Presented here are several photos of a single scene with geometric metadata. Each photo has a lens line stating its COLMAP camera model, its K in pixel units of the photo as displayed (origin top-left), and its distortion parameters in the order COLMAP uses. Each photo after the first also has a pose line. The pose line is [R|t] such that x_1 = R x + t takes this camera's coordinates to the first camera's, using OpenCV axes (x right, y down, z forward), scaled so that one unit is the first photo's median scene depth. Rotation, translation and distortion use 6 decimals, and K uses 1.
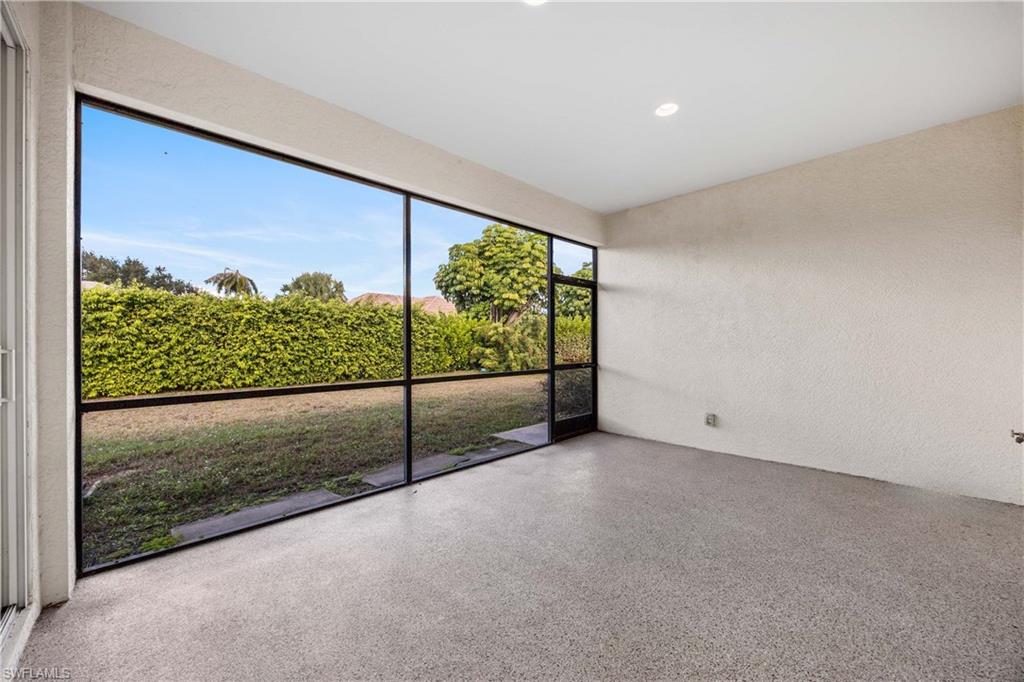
lens RADIAL K [[395.6, 0, 512.0], [0, 395.6, 341.0], [0, 0, 1]] dist [0.000547, 0.000090]
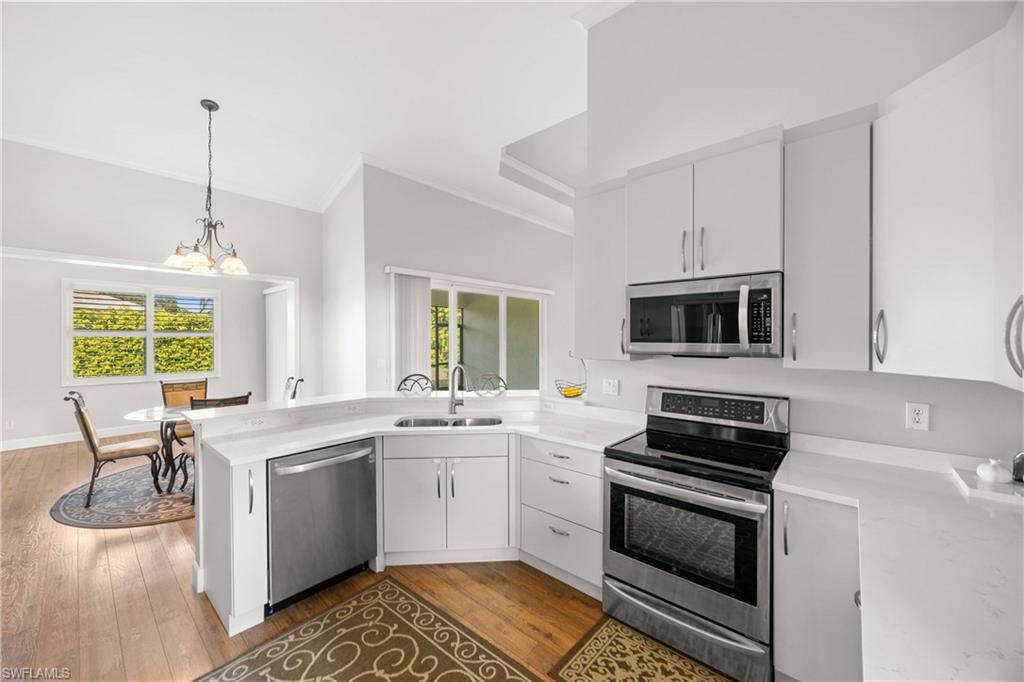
lens RADIAL K [[395.6, 0, 512.0], [0, 395.6, 341.0], [0, 0, 1]] dist [0.000547, 0.000090]
pose [[0.995167, 0.001283, 0.098191, 0.143620], [-0.001850, 0.999982, 0.005684, -0.041042], [-0.098182, -0.005838, 0.995151, -0.662298]]
